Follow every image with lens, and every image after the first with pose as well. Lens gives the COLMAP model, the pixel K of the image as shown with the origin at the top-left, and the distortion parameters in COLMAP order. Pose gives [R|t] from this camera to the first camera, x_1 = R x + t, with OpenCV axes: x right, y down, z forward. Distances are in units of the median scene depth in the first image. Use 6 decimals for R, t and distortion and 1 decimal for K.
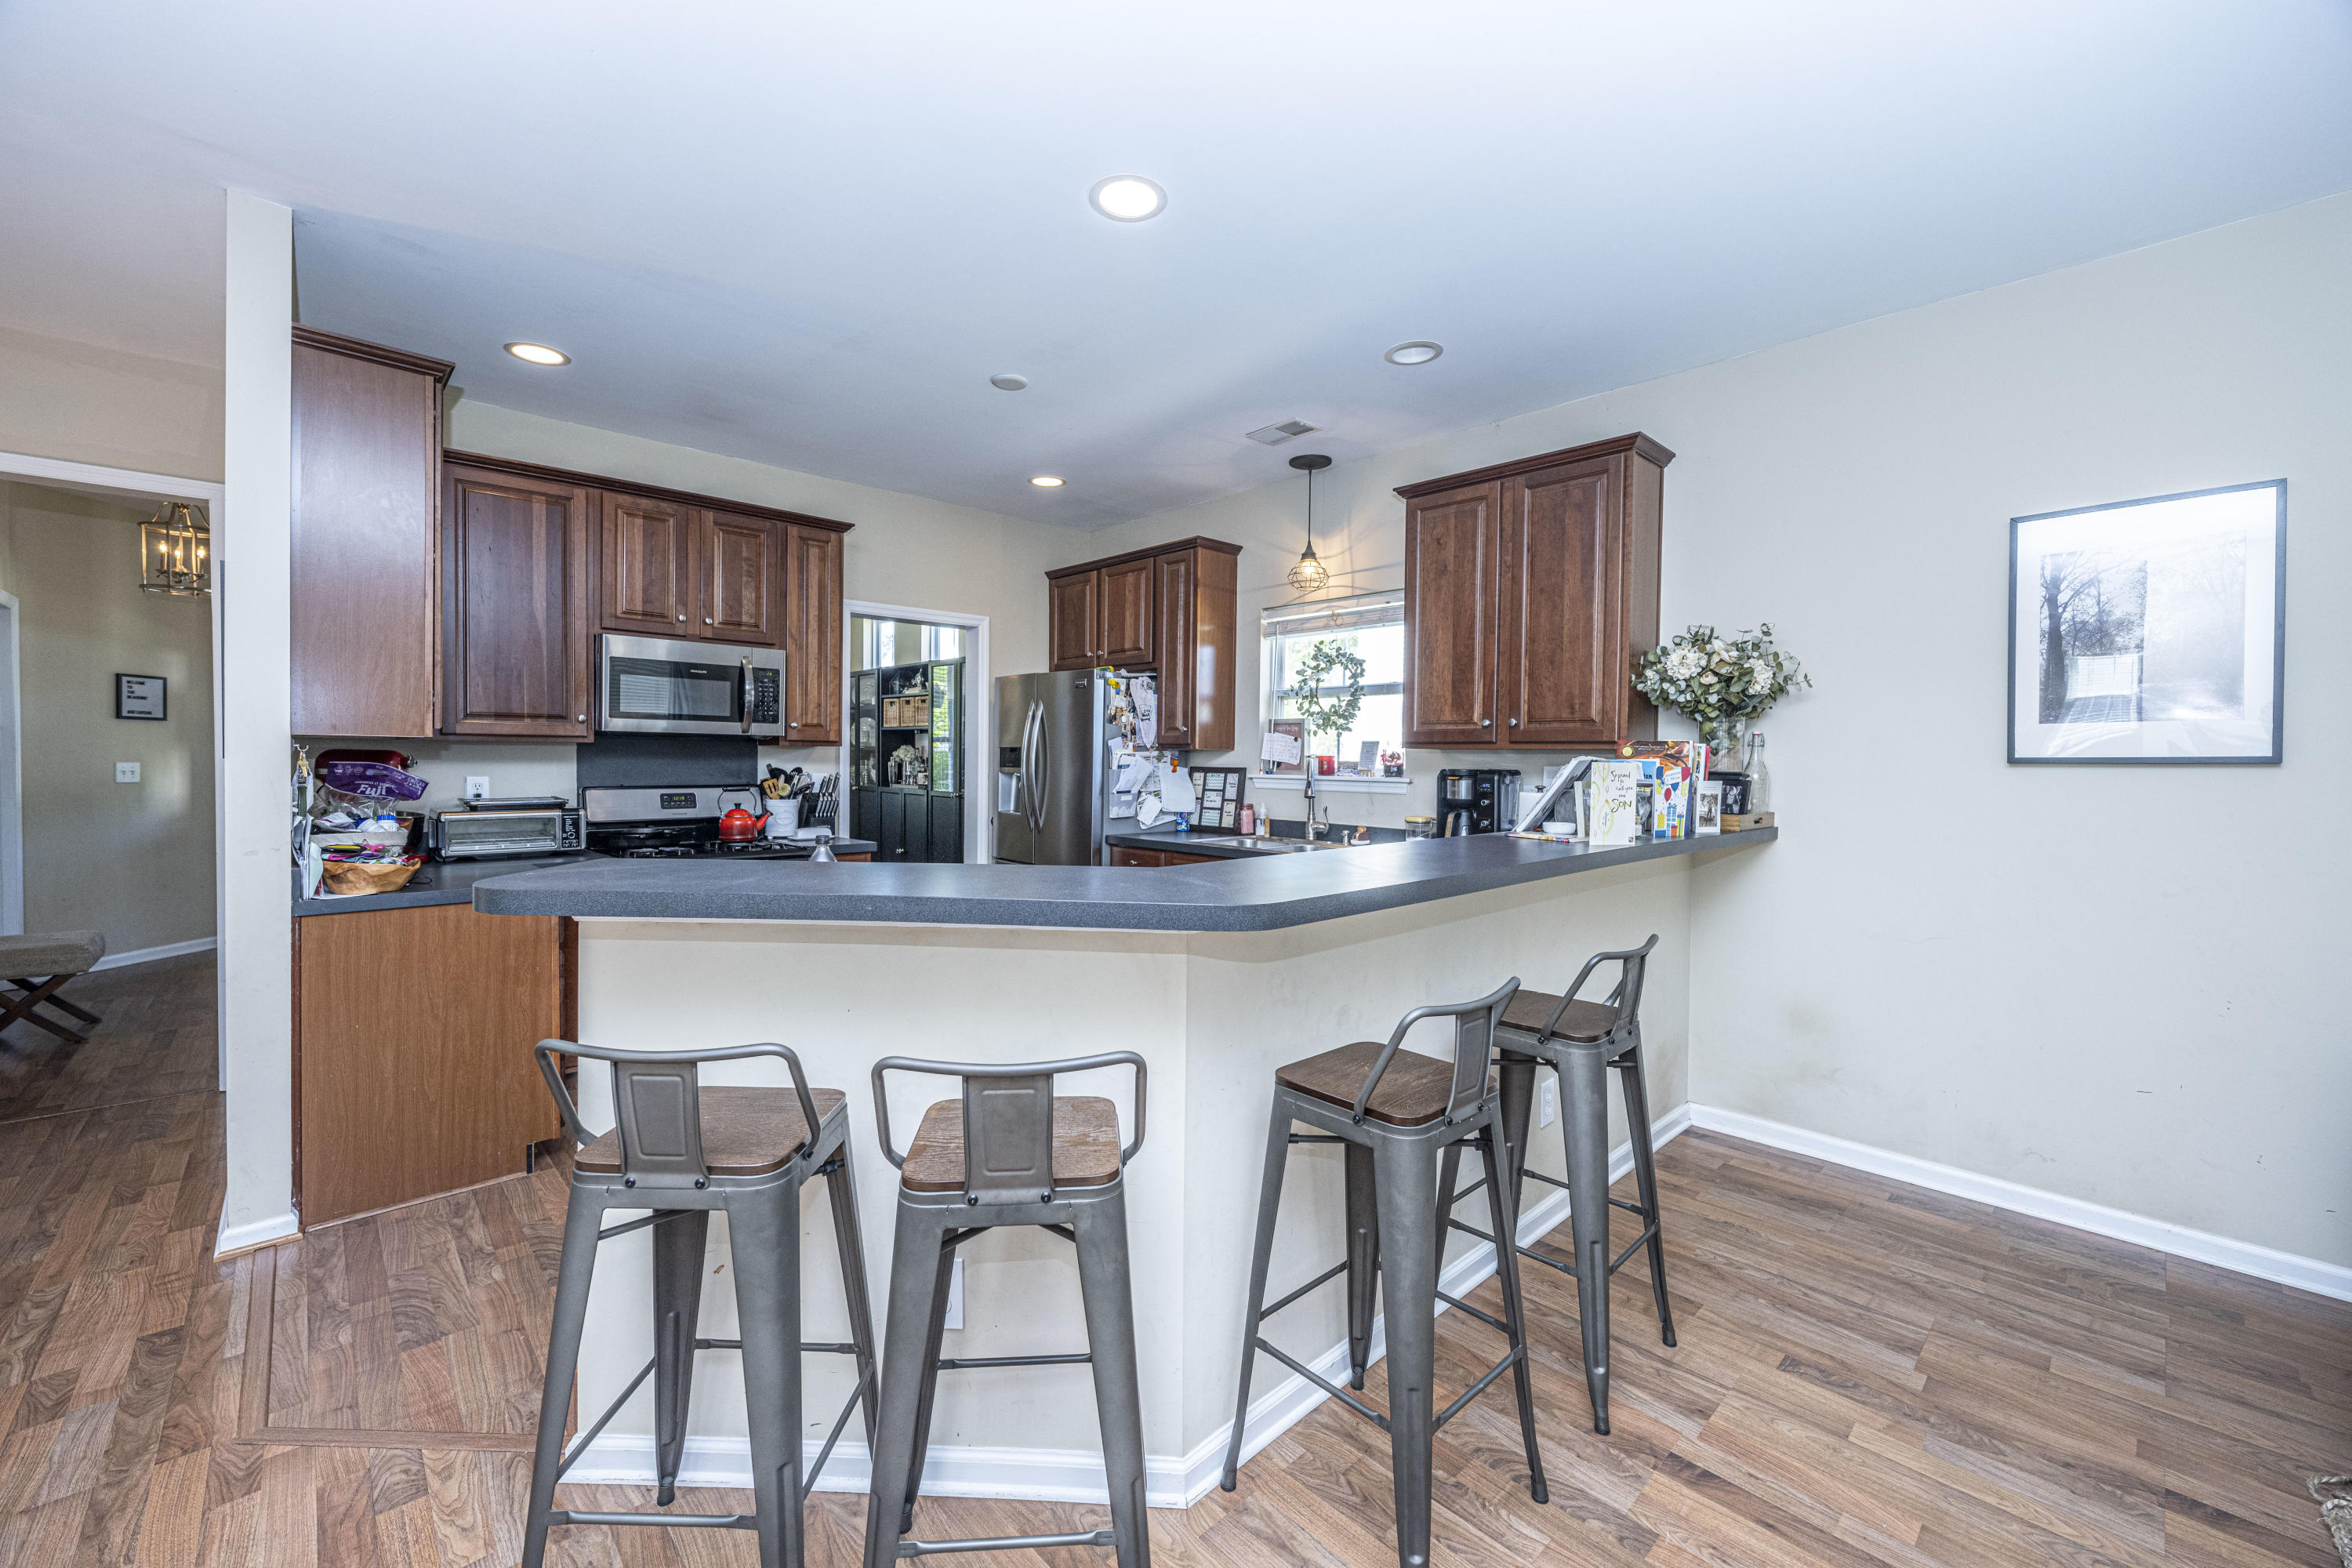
lens RADIAL K [[936.7, 0, 1170.1], [0, 936.7, 778.1], [0, 0, 1]] dist [-0.000477, 0.000034]
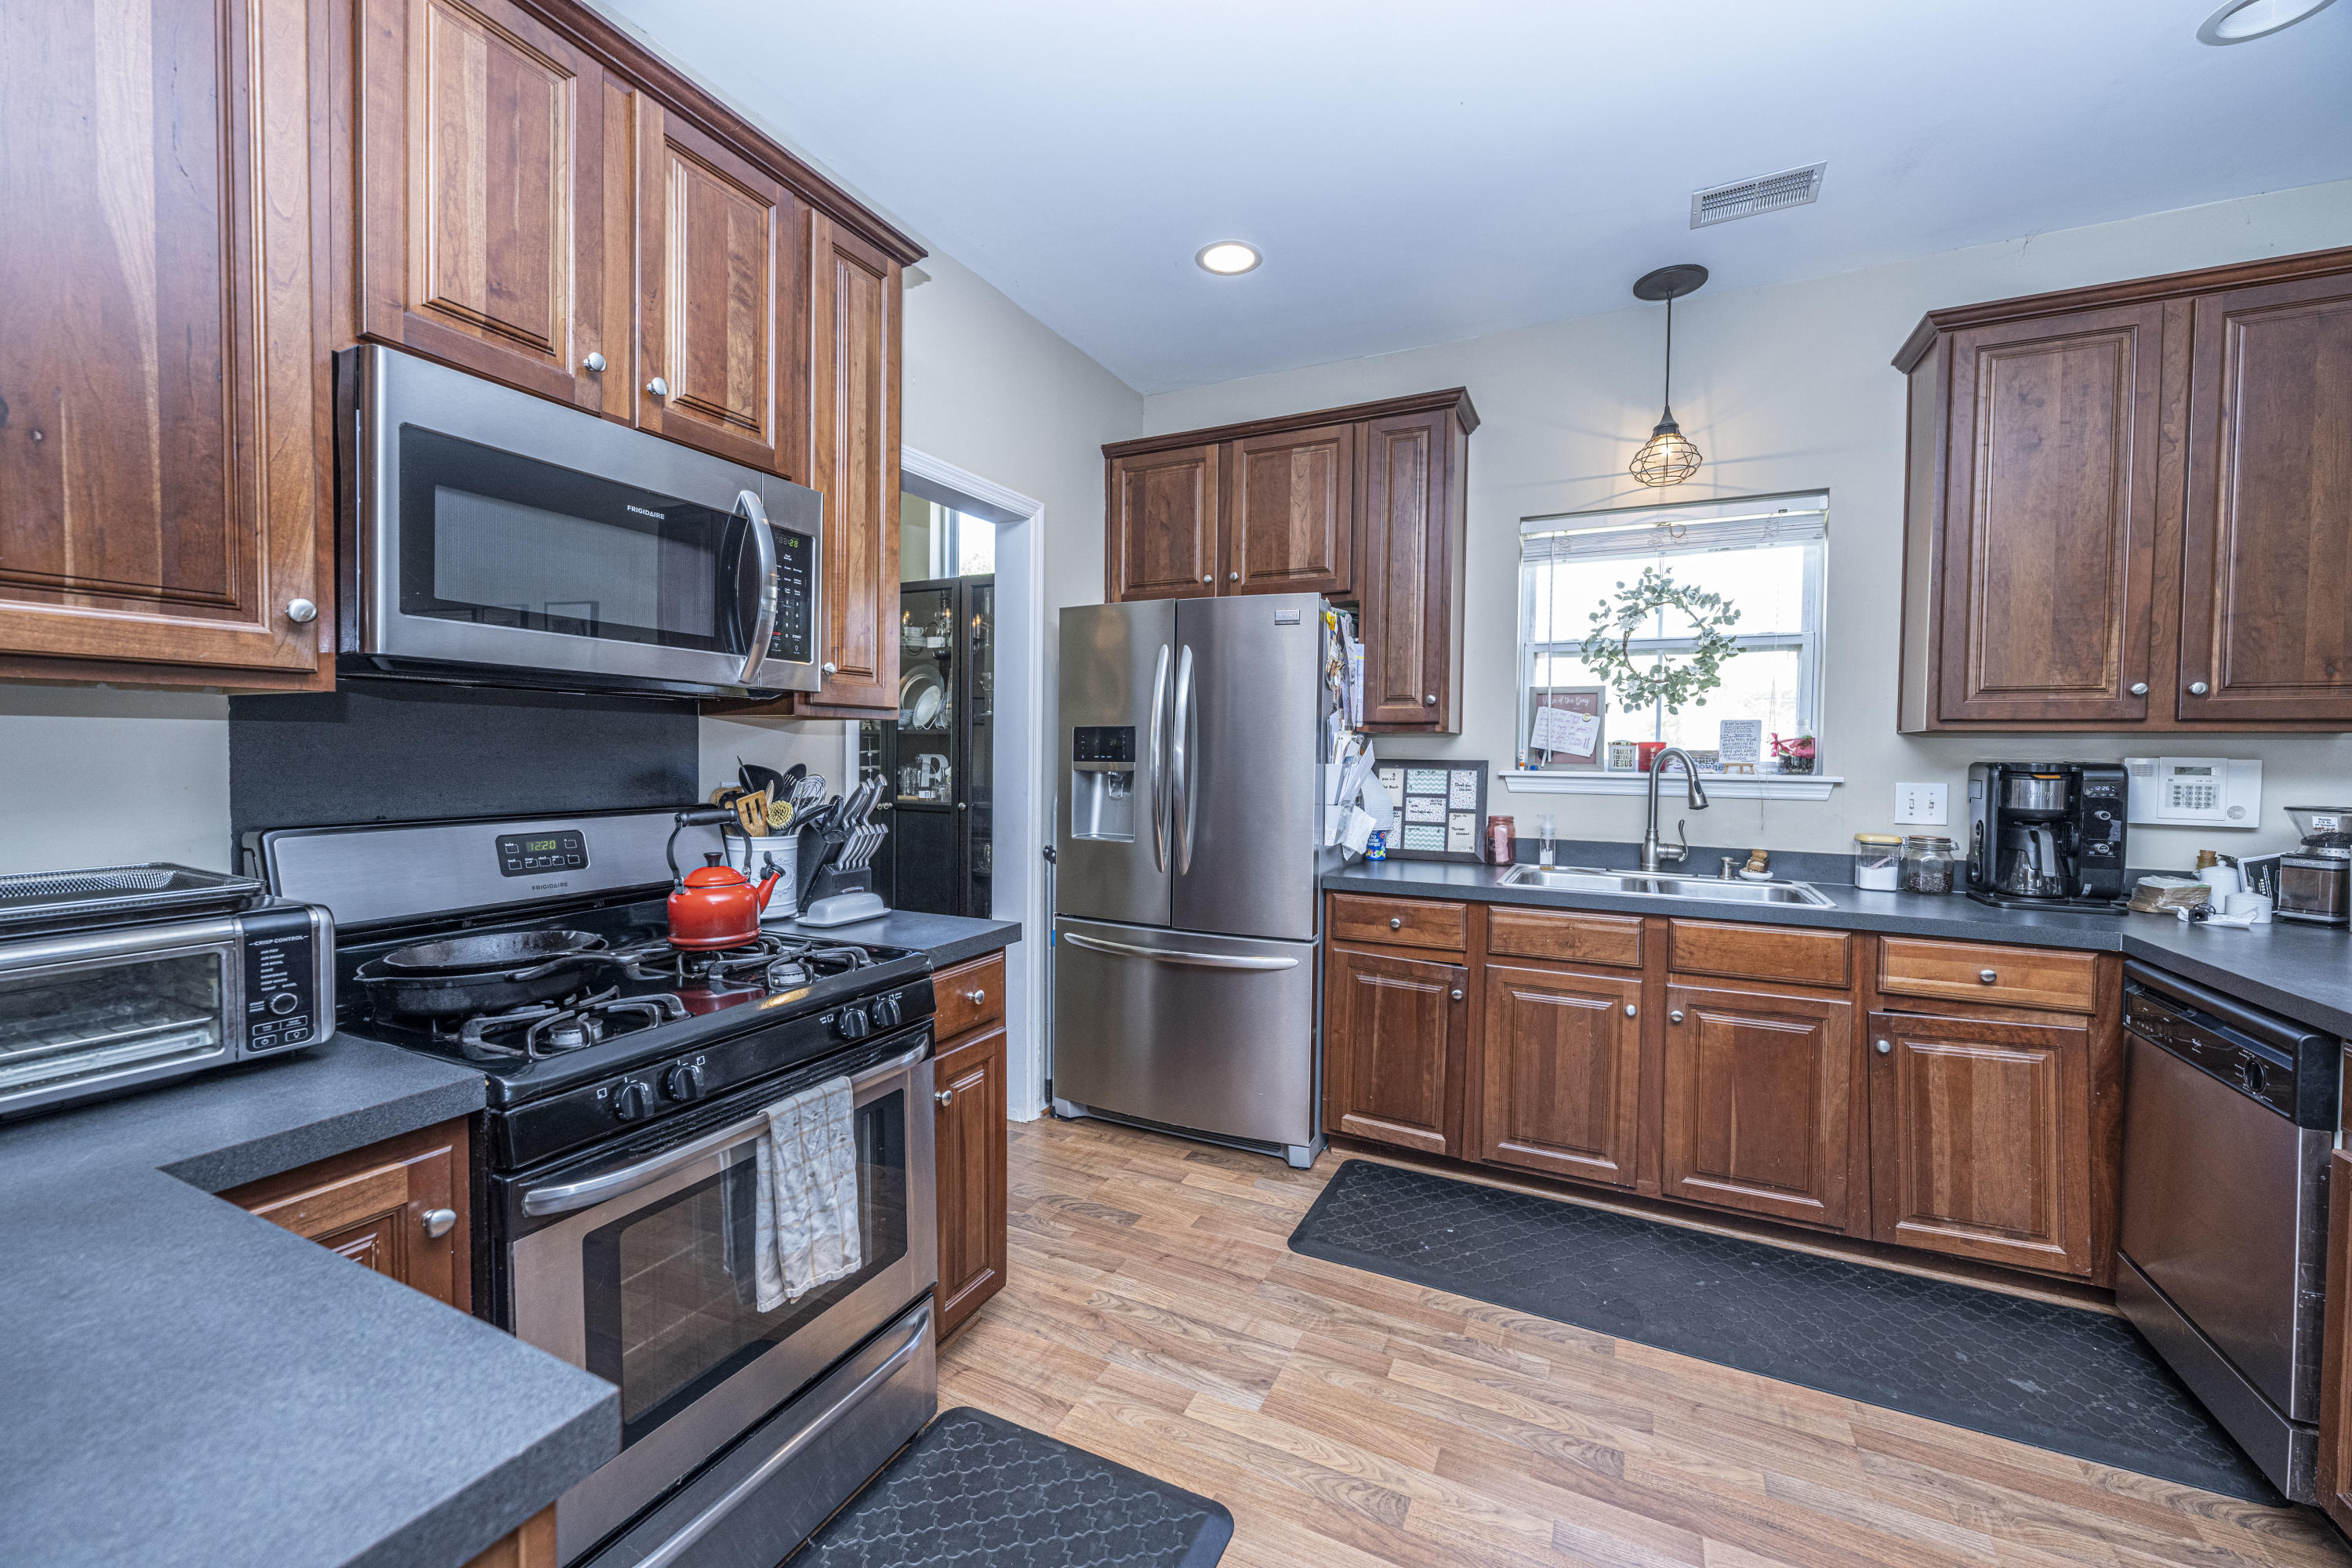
lens RADIAL K [[936.7, 0, 1170.1], [0, 936.7, 778.1], [0, 0, 1]] dist [-0.000477, 0.000034]
pose [[0.934224, -0.010915, 0.356519, -0.395232], [0.007660, 0.999915, 0.010540, -0.008314], [-0.356604, -0.007116, 0.934229, 0.512035]]
